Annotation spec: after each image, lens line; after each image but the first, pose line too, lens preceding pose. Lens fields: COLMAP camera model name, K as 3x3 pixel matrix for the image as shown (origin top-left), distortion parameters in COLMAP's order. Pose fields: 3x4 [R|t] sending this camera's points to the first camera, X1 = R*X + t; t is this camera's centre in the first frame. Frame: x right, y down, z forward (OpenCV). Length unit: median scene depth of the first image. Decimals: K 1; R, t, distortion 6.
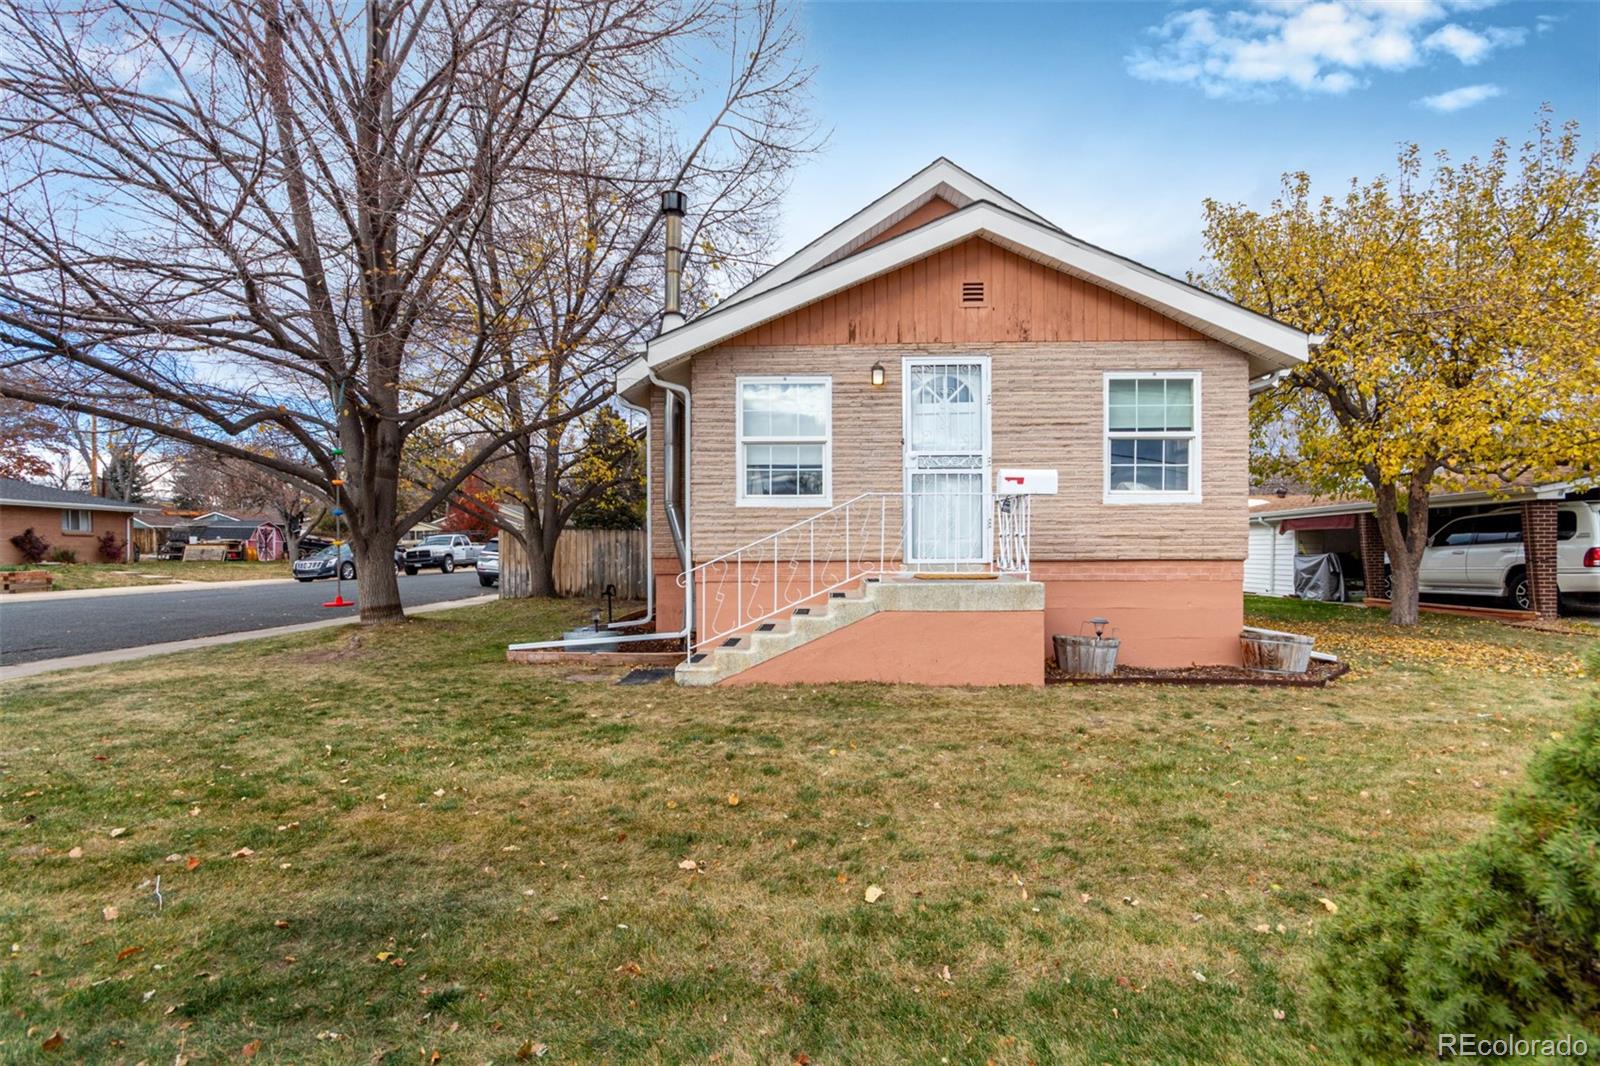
lens RADIAL K [[741.6, 0, 799.5], [0, 741.6, 523.4], [0, 0, 1]] dist [-0.000478, 0.000142]
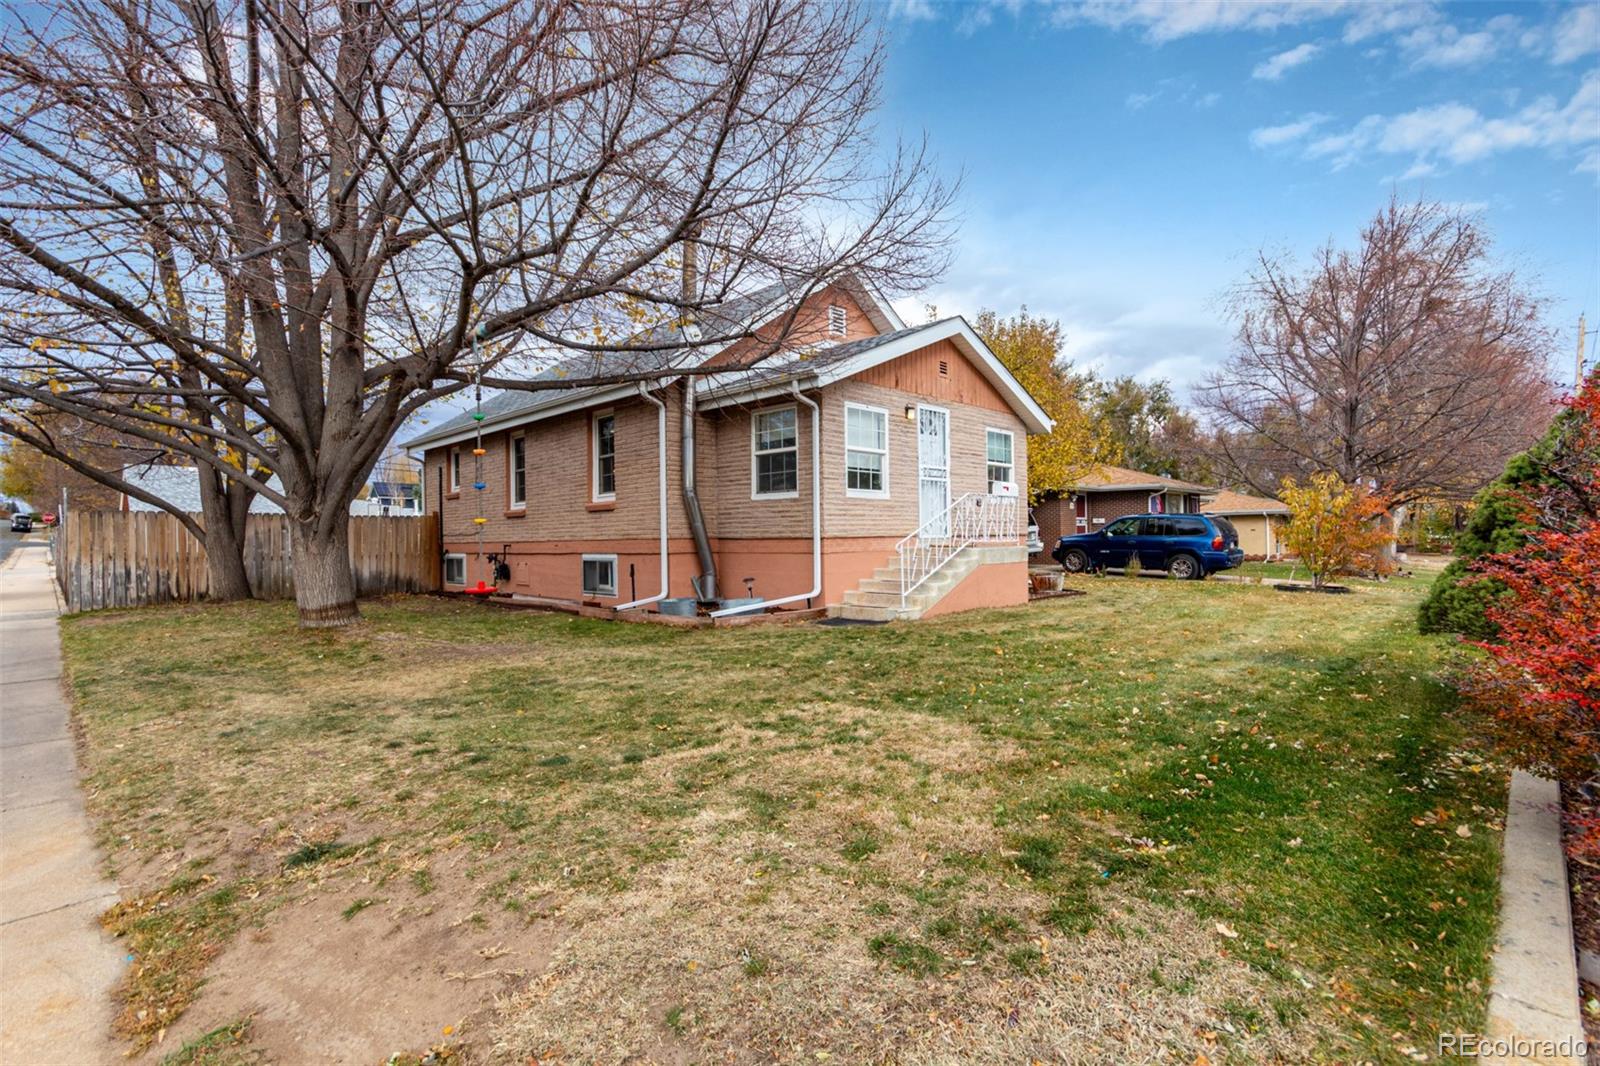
lens RADIAL K [[741.6, 0, 795.8], [0, 741.6, 534.3], [0, 0, 1]] dist [-0.000478, 0.000142]
pose [[0.684666, 0.000920, 0.728857, -1.097420], [-0.015438, 0.999793, 0.013241, 0.028667], [-0.728694, -0.020318, 0.684538, 0.129966]]
